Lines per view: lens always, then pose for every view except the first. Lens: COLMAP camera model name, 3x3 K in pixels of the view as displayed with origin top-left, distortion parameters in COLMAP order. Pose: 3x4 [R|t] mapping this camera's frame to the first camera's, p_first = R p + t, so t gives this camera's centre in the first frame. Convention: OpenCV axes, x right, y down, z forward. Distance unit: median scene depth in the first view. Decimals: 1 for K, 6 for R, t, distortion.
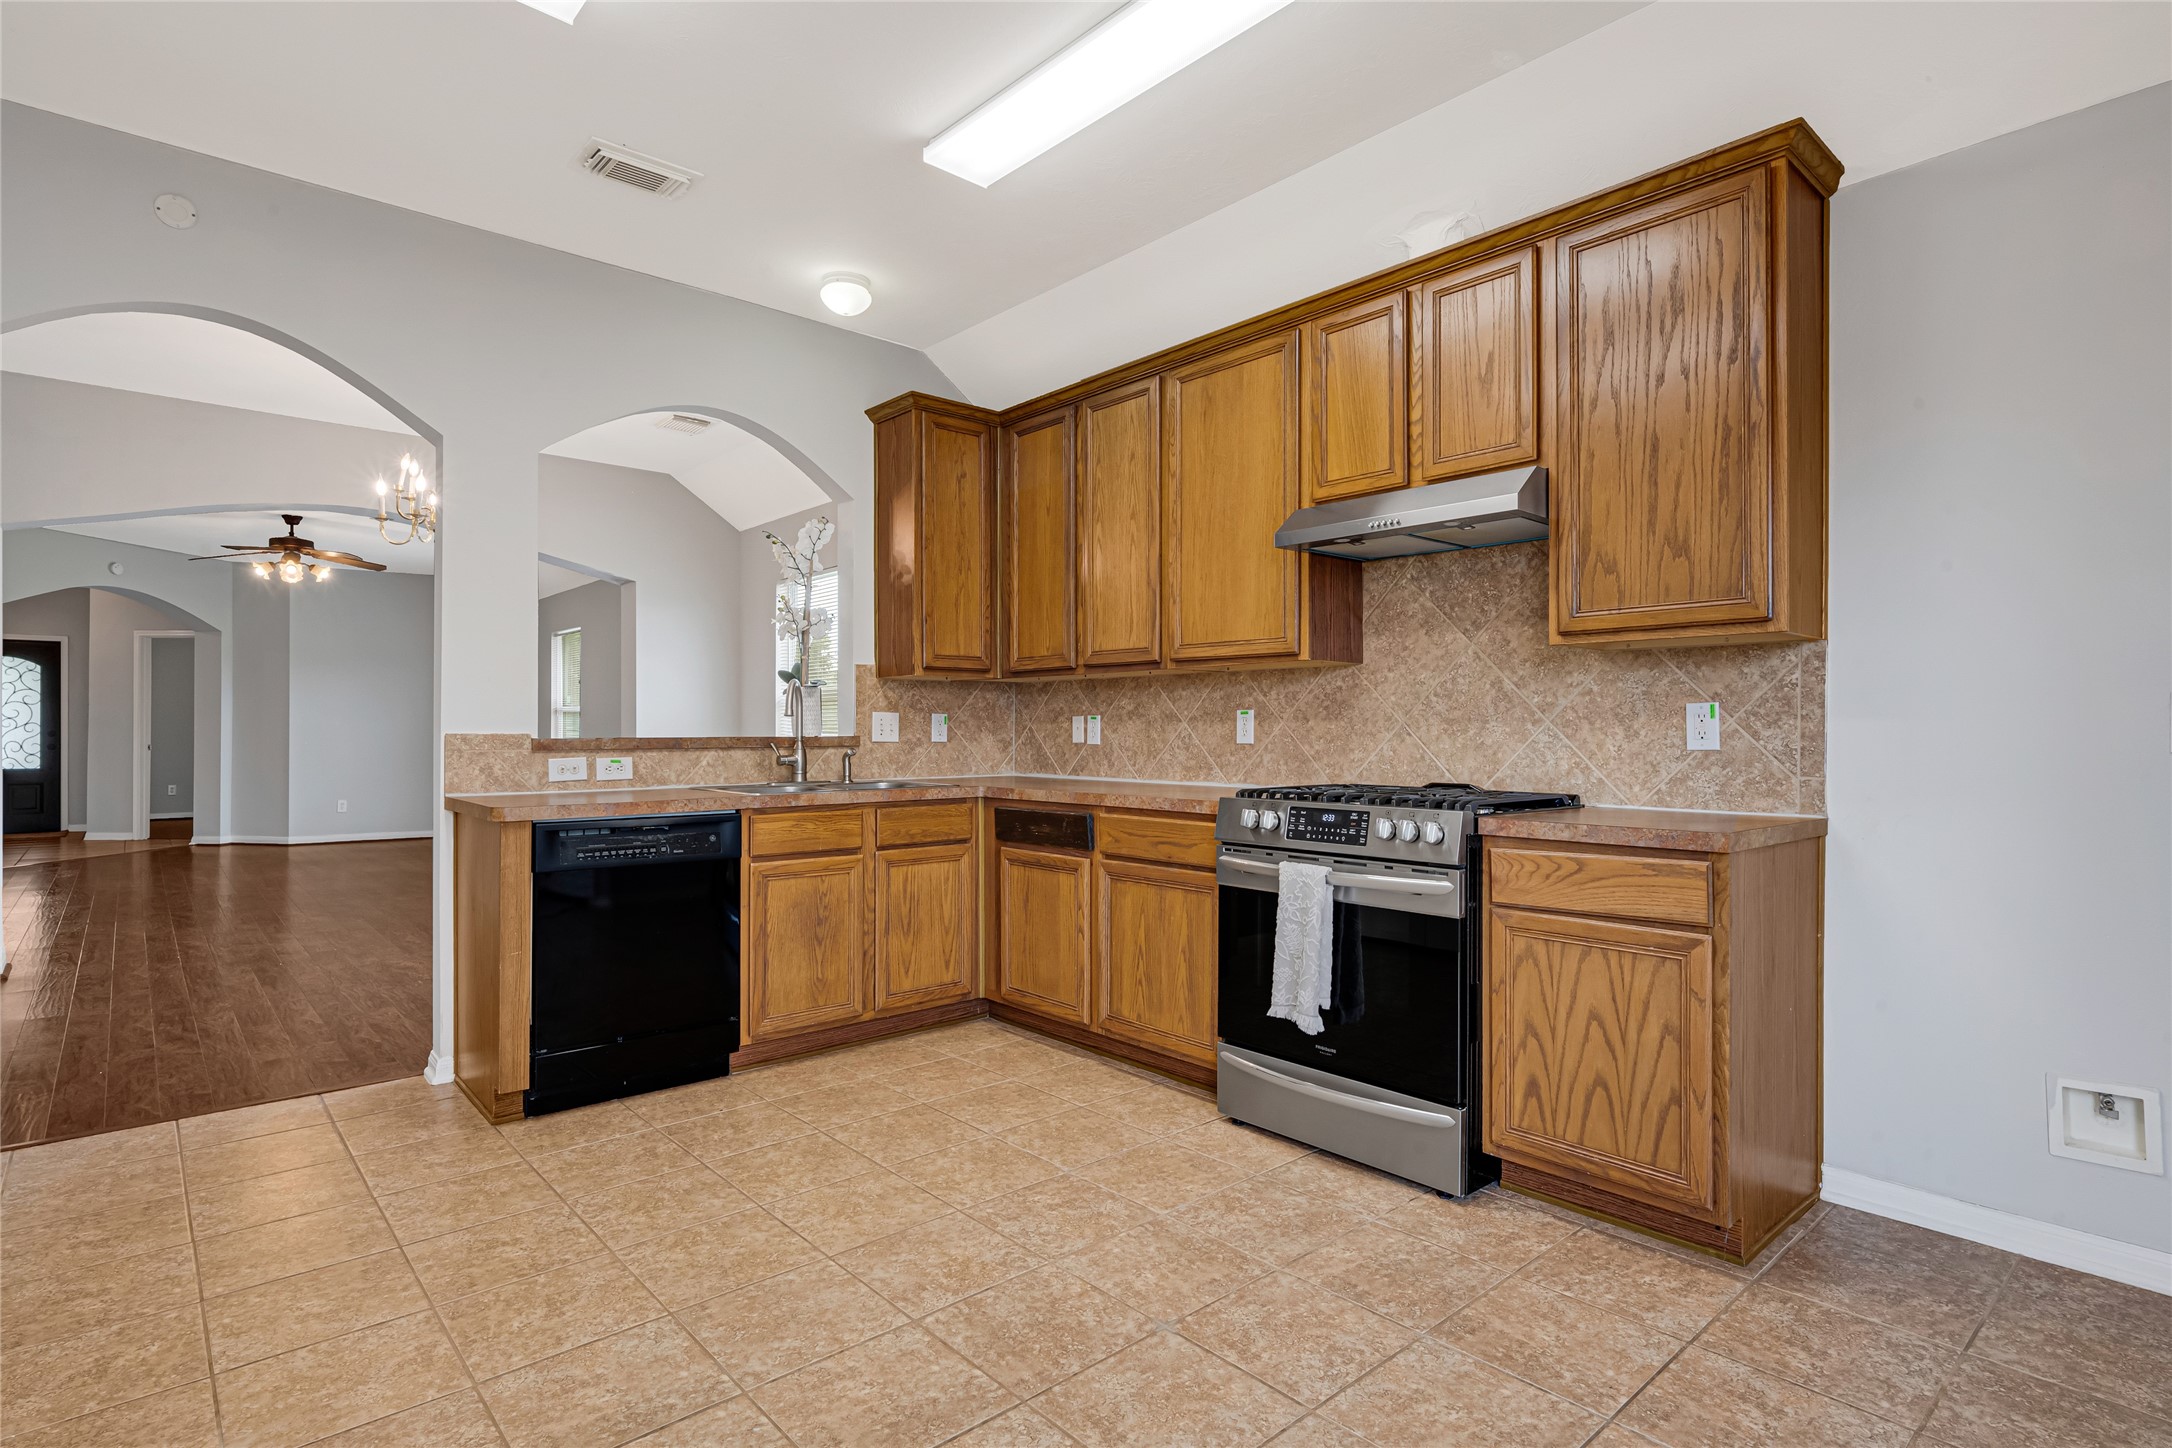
lens RADIAL K [[1089.5, 0, 1085.0], [0, 1089.5, 725.9], [0, 0, 1]] dist [0.003005, 0.000347]
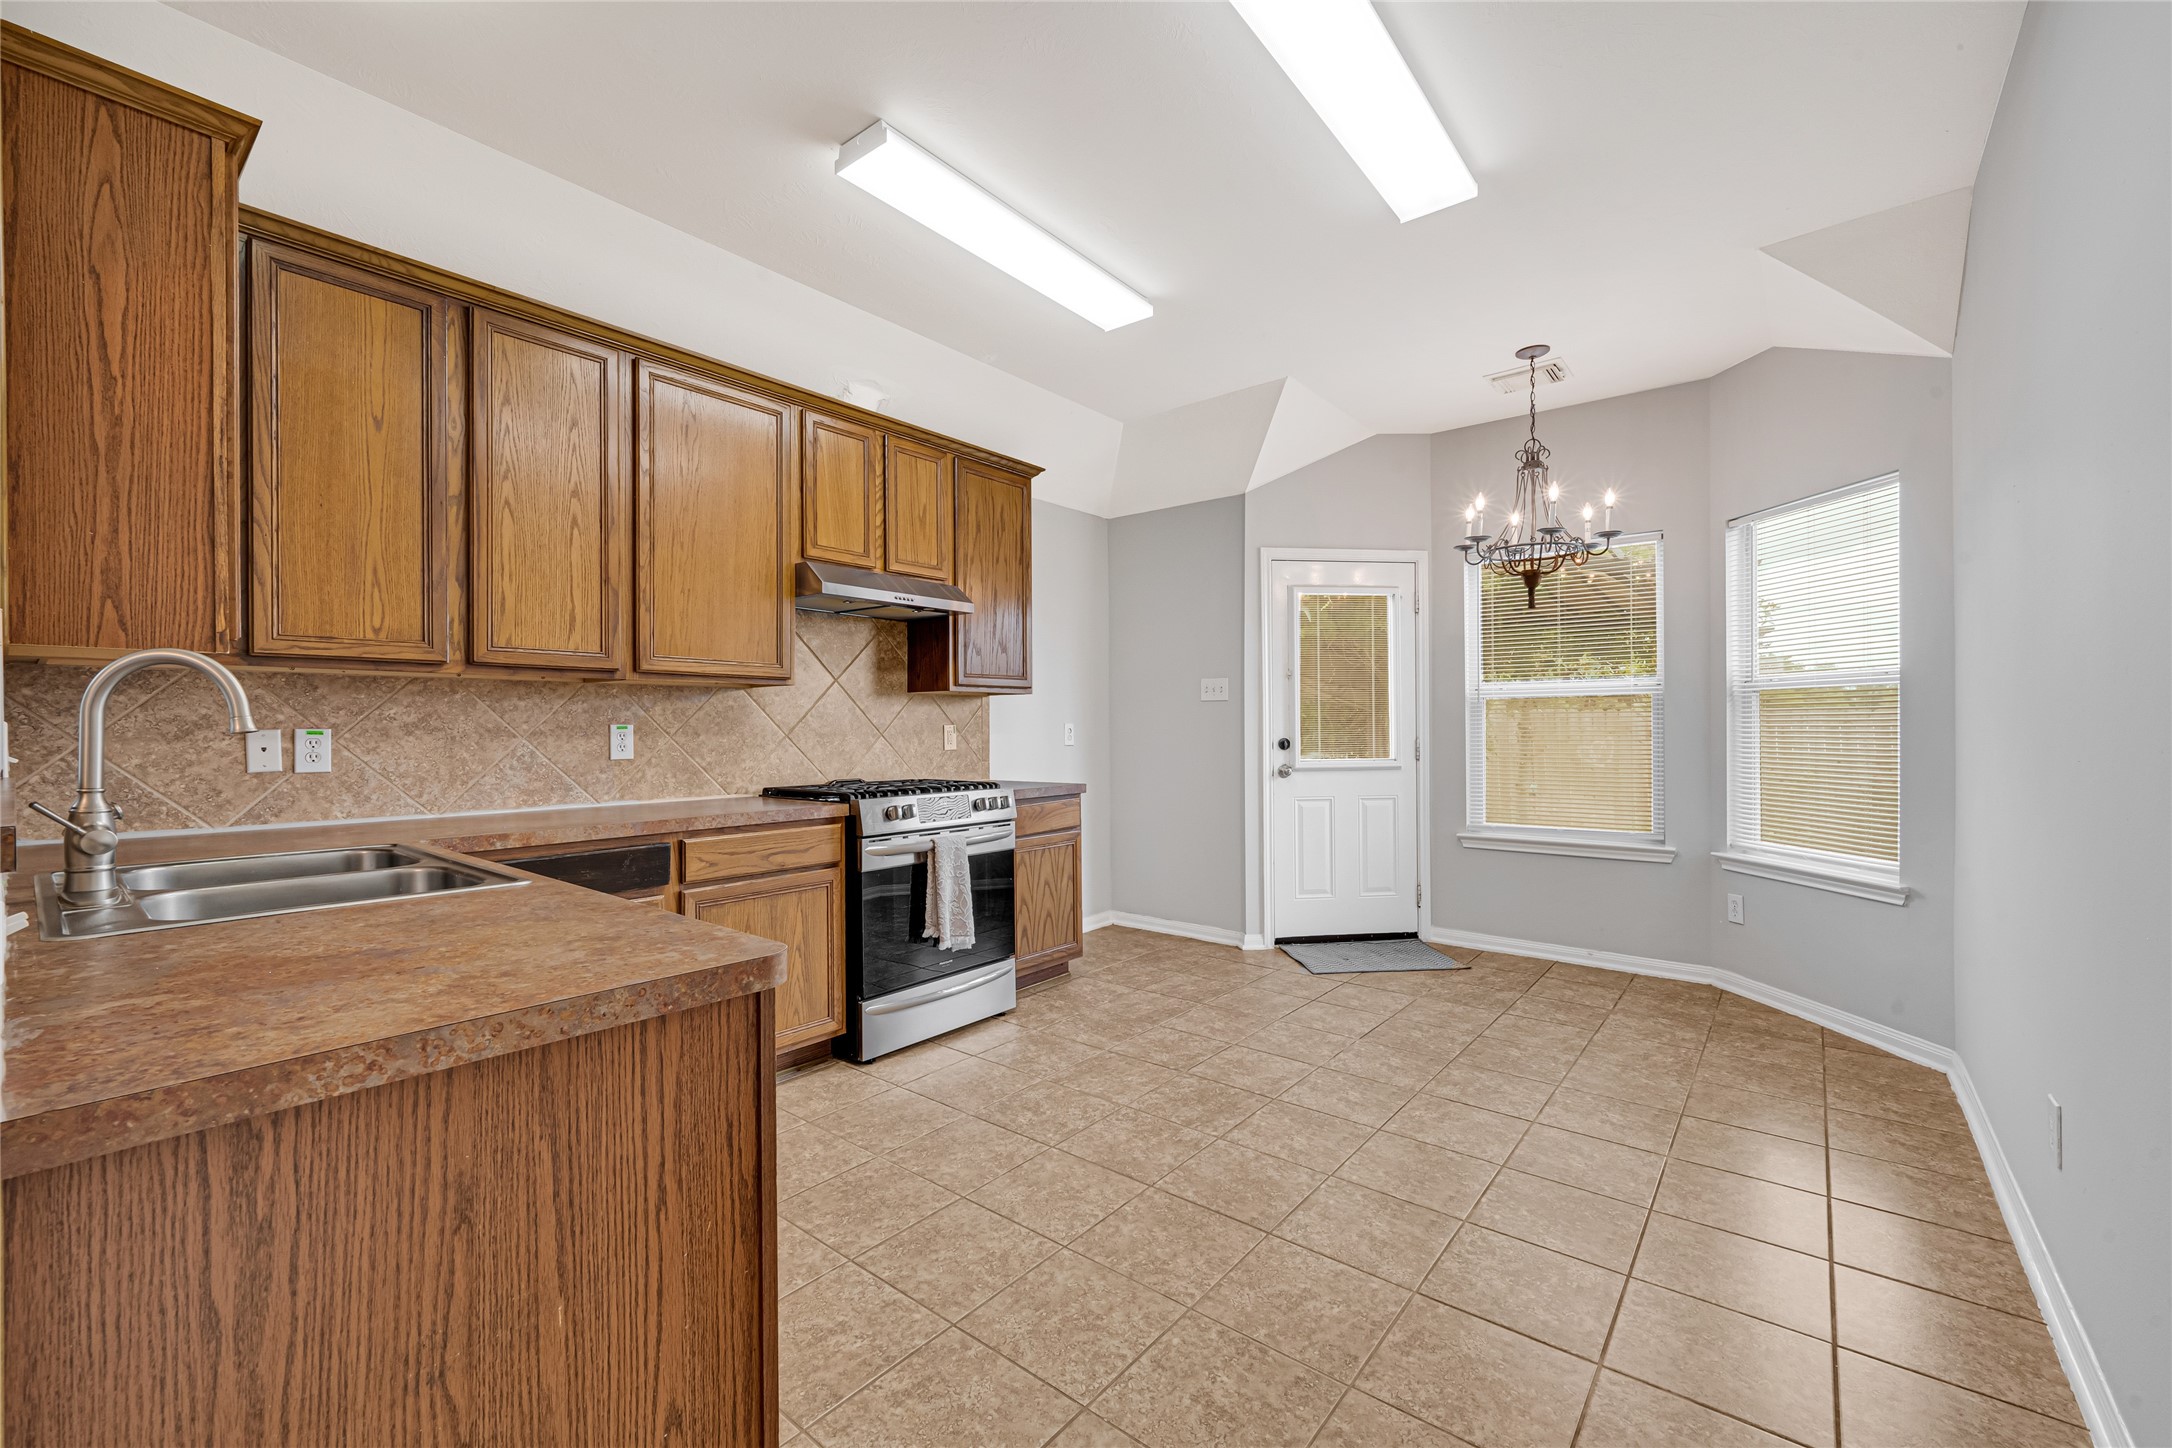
lens RADIAL K [[888.3, 0, 1084.7], [0, 888.3, 722.5], [0, 0, 1]] dist [-0.004126, -0.000208]
pose [[-0.161242, 0.007755, 0.986884, -0.854285], [0.003098, 0.999968, -0.007352, -0.011487], [-0.986910, 0.001872, -0.161261, 0.881094]]
